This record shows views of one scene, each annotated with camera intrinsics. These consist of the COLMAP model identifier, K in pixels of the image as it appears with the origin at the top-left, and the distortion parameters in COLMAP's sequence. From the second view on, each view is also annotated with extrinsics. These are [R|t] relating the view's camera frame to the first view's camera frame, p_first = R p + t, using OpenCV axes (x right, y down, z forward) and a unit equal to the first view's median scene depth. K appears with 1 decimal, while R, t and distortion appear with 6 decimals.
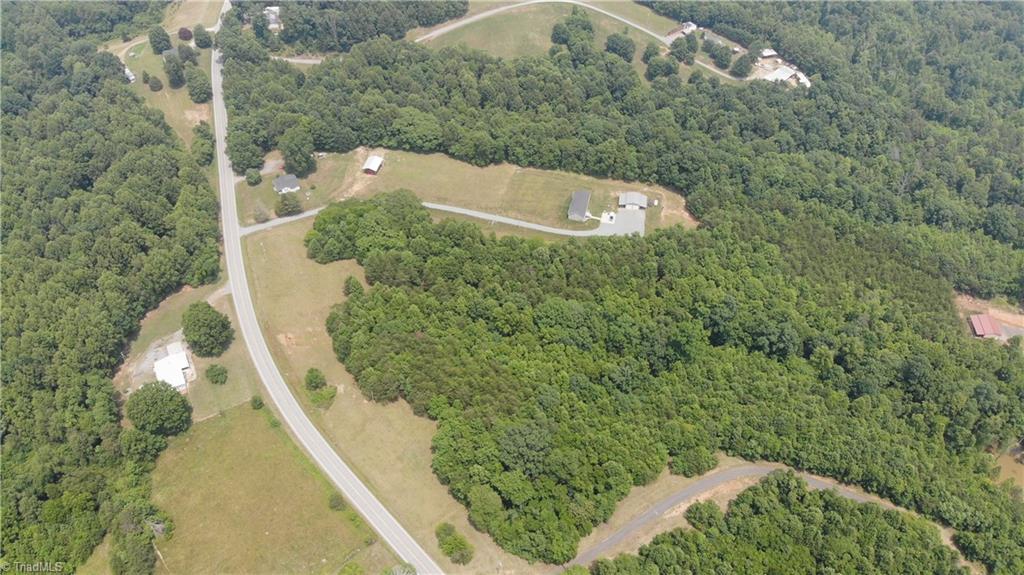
lens RADIAL K [[752.8, 0, 512.0], [0, 752.8, 287.5], [0, 0, 1]] dist [0.109540, -0.296039]
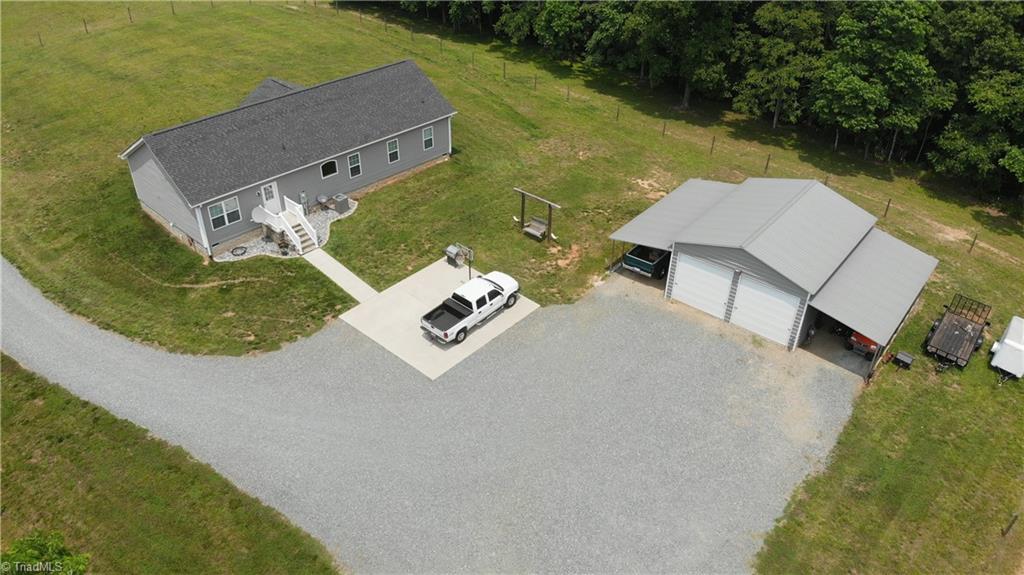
lens RADIAL K [[752.8, 0, 512.0], [0, 752.8, 287.5], [0, 0, 1]] dist [0.109540, -0.296039]
pose [[0.860756, 0.291088, -0.417573, 0.169461], [-0.369015, 0.921901, -0.118008, -0.082997], [0.350611, 0.255667, 0.900948, 0.873168]]
